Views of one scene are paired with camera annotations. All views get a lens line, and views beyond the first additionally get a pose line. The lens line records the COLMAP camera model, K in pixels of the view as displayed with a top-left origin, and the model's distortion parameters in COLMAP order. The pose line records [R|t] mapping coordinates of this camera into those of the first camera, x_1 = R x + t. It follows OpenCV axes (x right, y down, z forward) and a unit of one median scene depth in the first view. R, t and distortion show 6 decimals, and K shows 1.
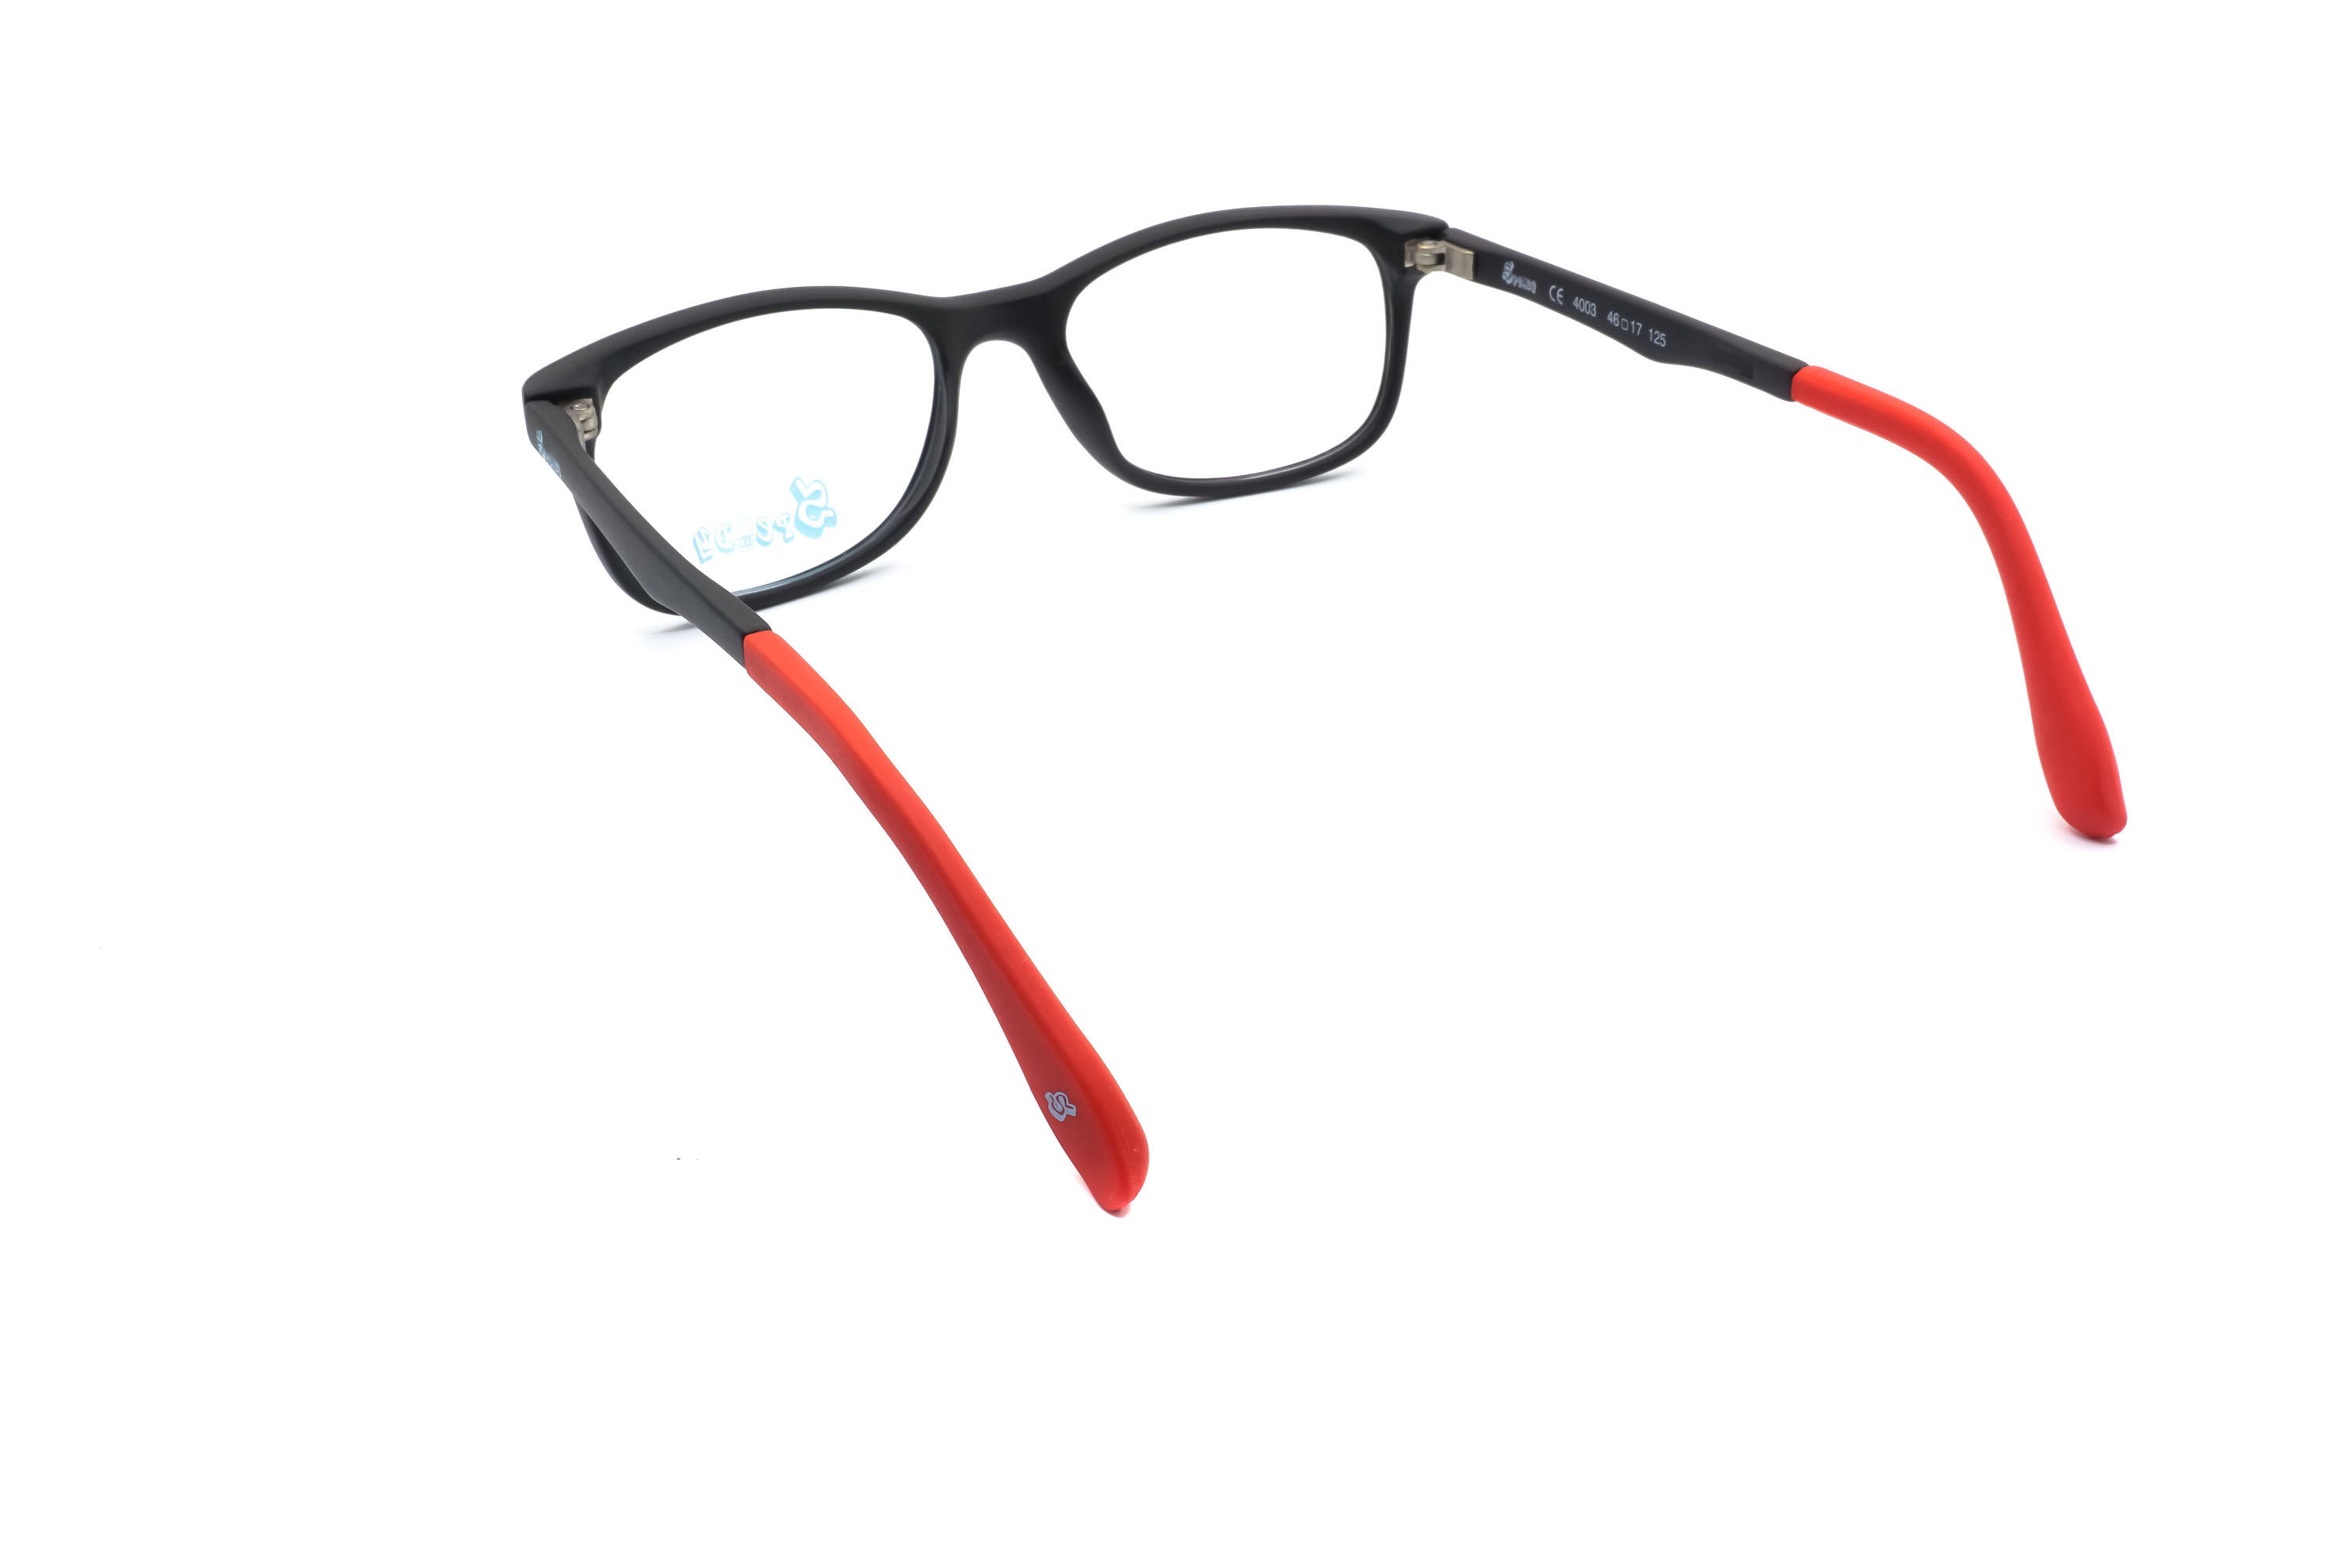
lens RADIAL K [[2397.7, 0, 1176.0], [0, 2397.7, 784.0], [0, 0, 1]] dist [-0.005191, 0.002499]
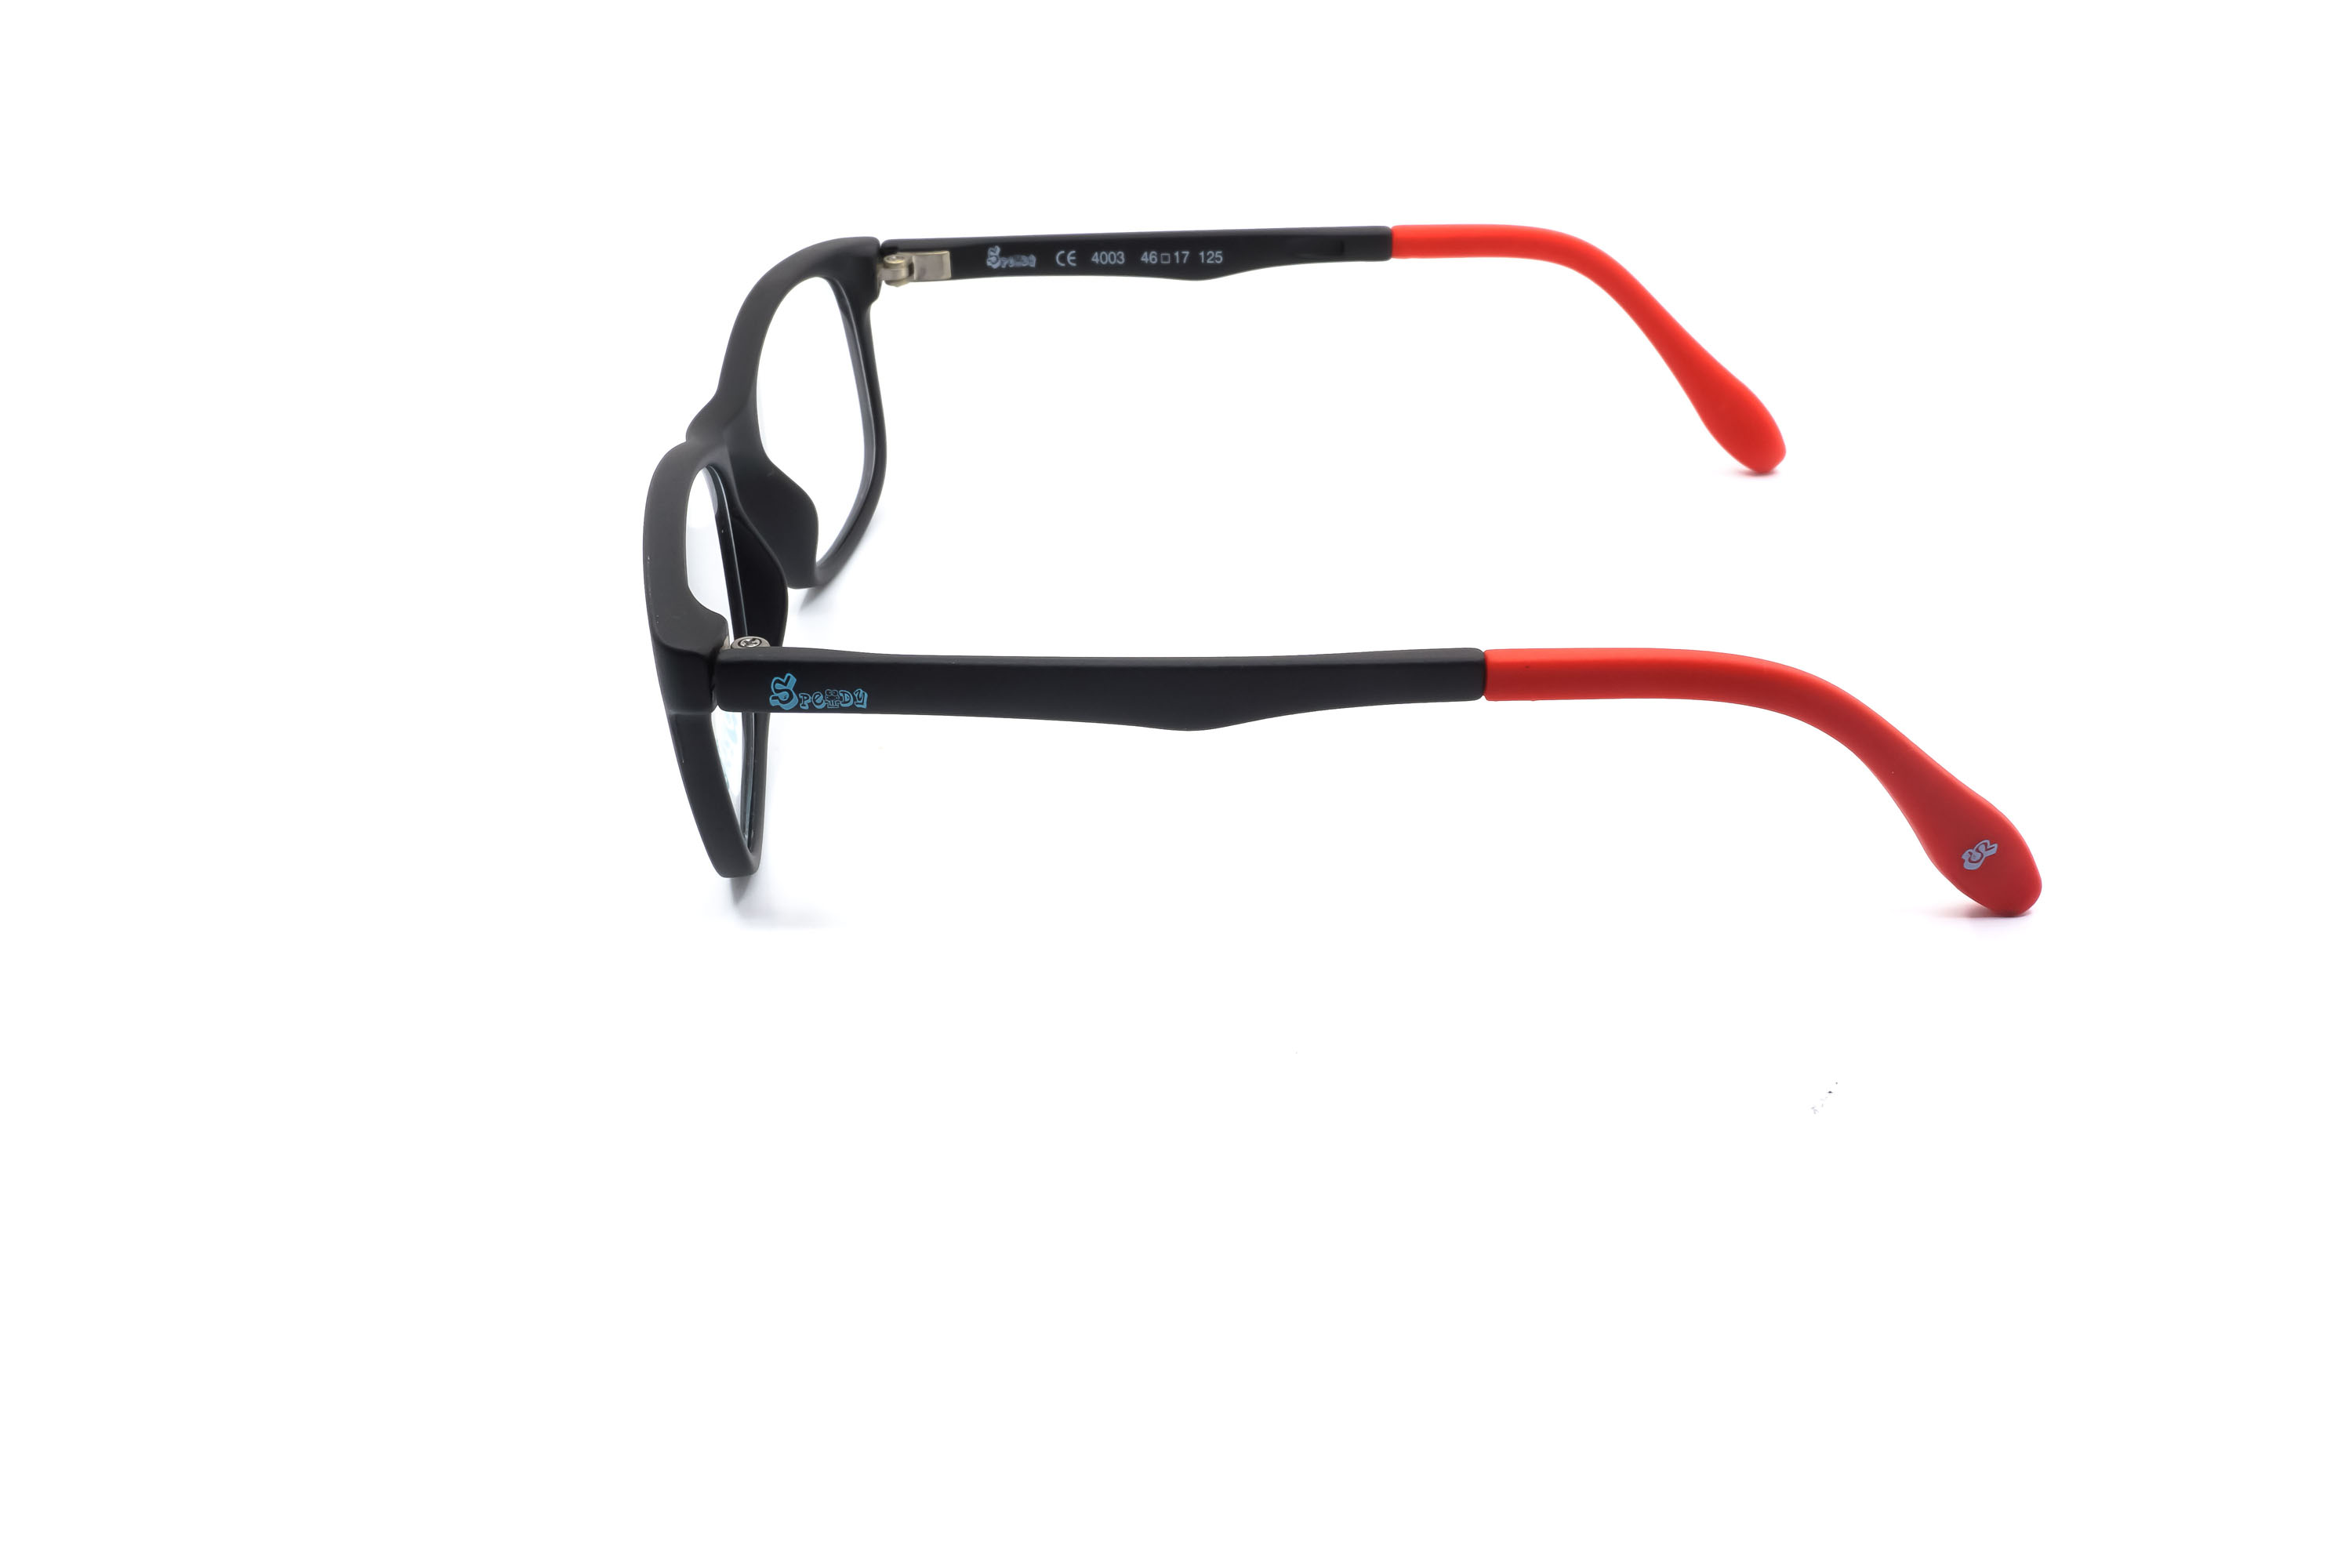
lens RADIAL K [[2429.7, 0, 1180.9], [0, 2429.7, 740.8], [0, 0, 1]] dist [-0.024863, -0.000343]
pose [[0.501115, -0.402827, 0.765908, -0.720348], [0.430202, 0.883903, 0.183416, -0.190978], [-0.750873, 0.237583, 0.616234, 0.354155]]
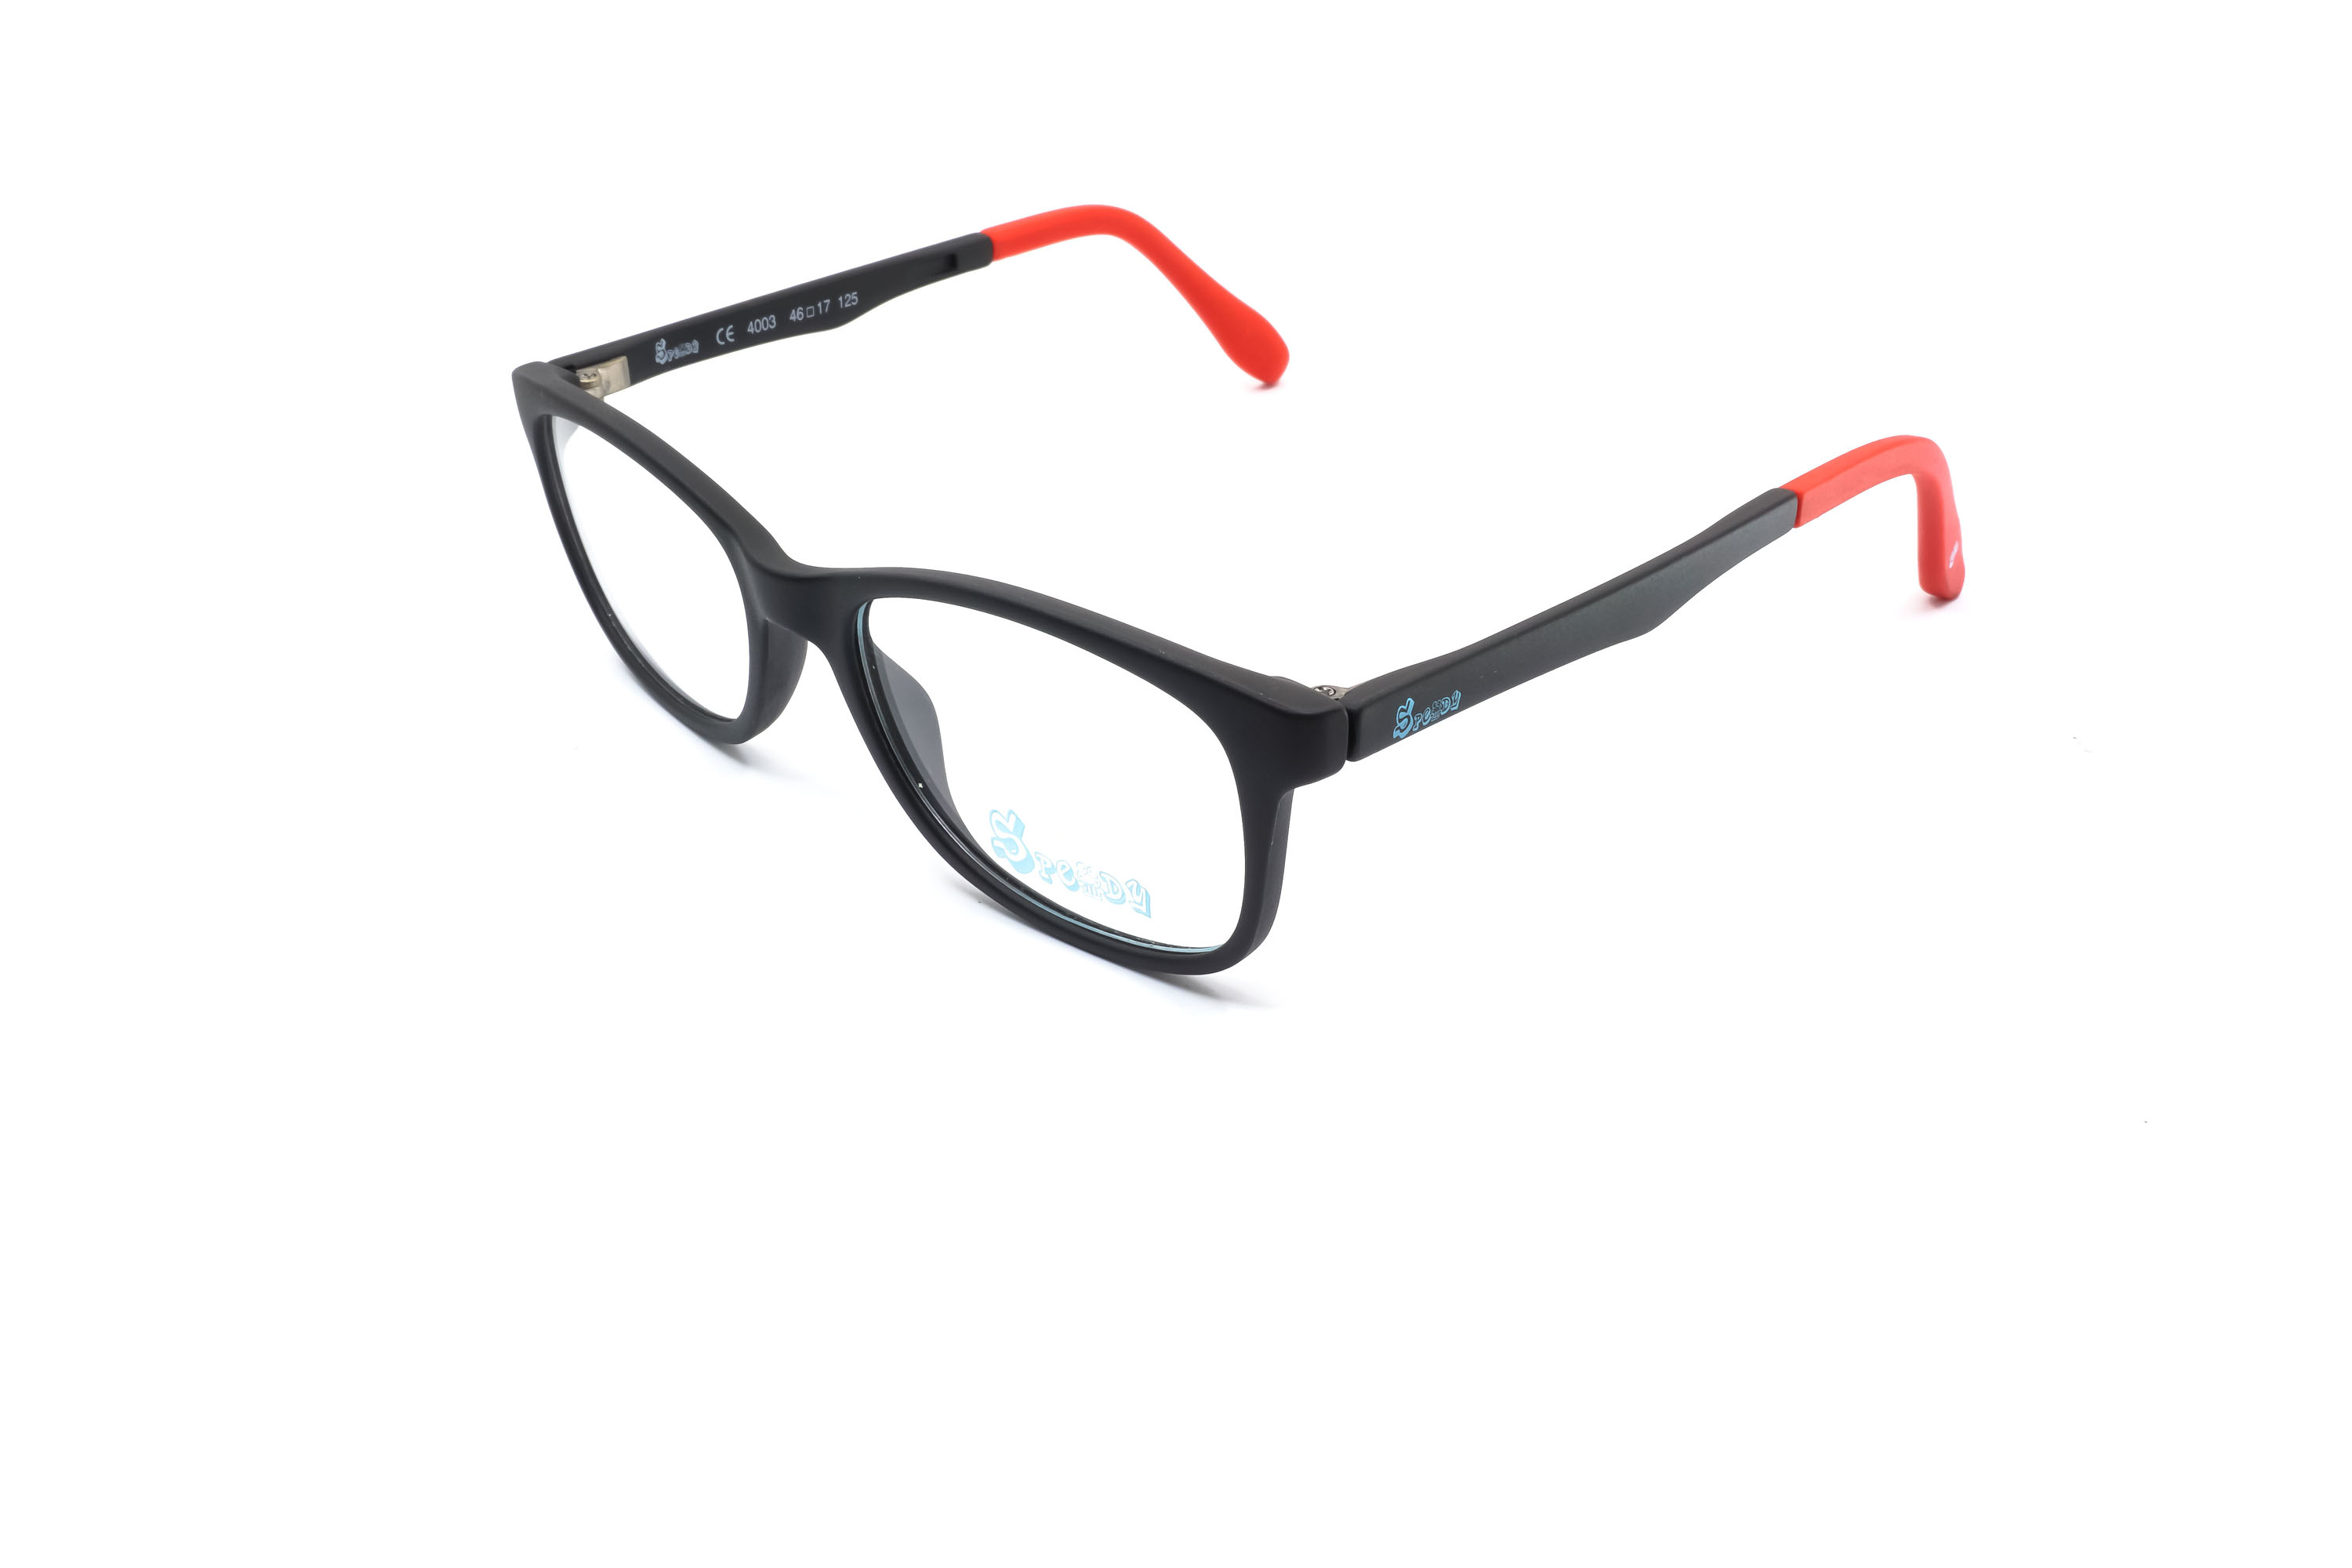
lens RADIAL K [[2397.7, 0, 1176.0], [0, 2397.7, 784.0], [0, 0, 1]] dist [-0.005191, 0.002499]
pose [[-0.263986, -0.453967, 0.851014, -0.798101], [0.486694, 0.699056, 0.523879, -0.497133], [-0.832730, 0.552481, 0.036402, 0.913453]]
